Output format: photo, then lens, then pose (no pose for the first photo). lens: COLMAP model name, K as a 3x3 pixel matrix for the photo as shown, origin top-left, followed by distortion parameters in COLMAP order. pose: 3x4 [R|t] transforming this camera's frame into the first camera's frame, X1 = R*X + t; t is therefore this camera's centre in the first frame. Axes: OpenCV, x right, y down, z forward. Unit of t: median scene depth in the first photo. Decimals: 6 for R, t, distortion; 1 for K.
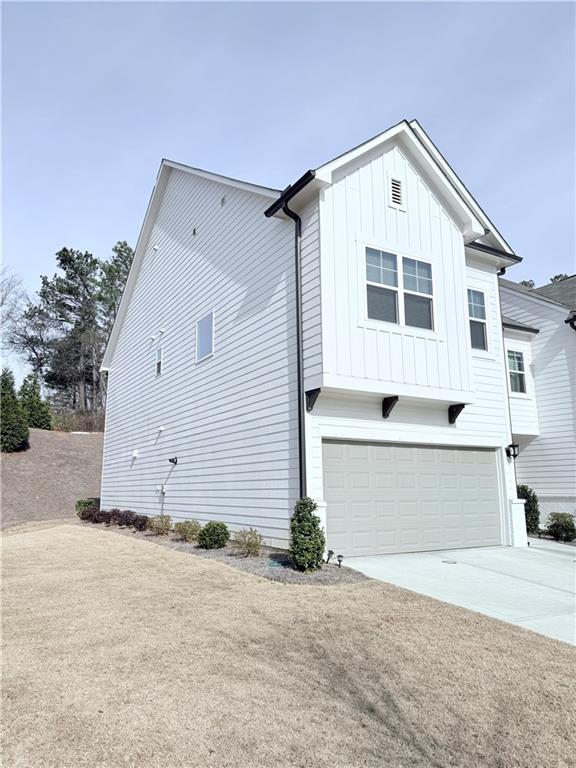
lens RADIAL K [[554.1, 0, 316.3], [0, 554.1, 383.2], [0, 0, 1]] dist [0.173086, -0.000353]
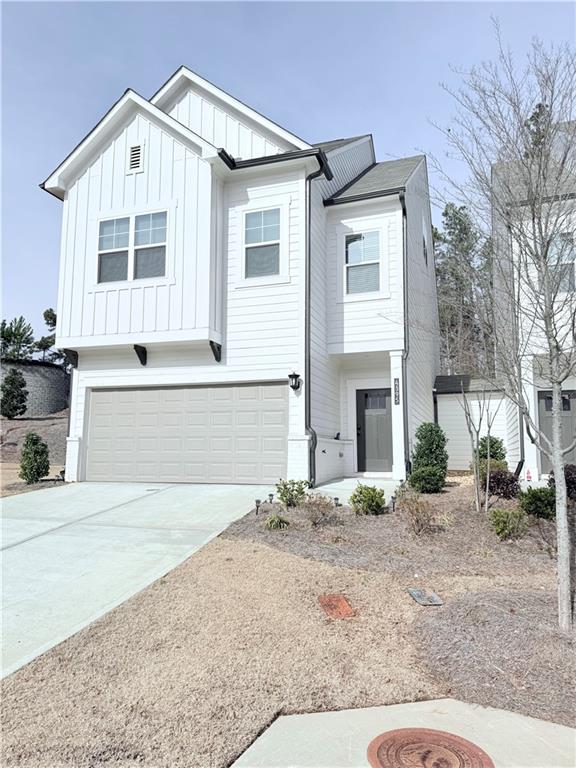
lens RADIAL K [[533.8, 0, 288.0], [0, 533.8, 384.0], [0, 0, 1]] dist [0.051703, -0.001623]
pose [[0.613981, -0.076037, -0.785650, 1.133005], [0.137735, 0.990399, 0.011786, 0.125886], [0.777211, -0.115448, 0.618559, 0.545964]]
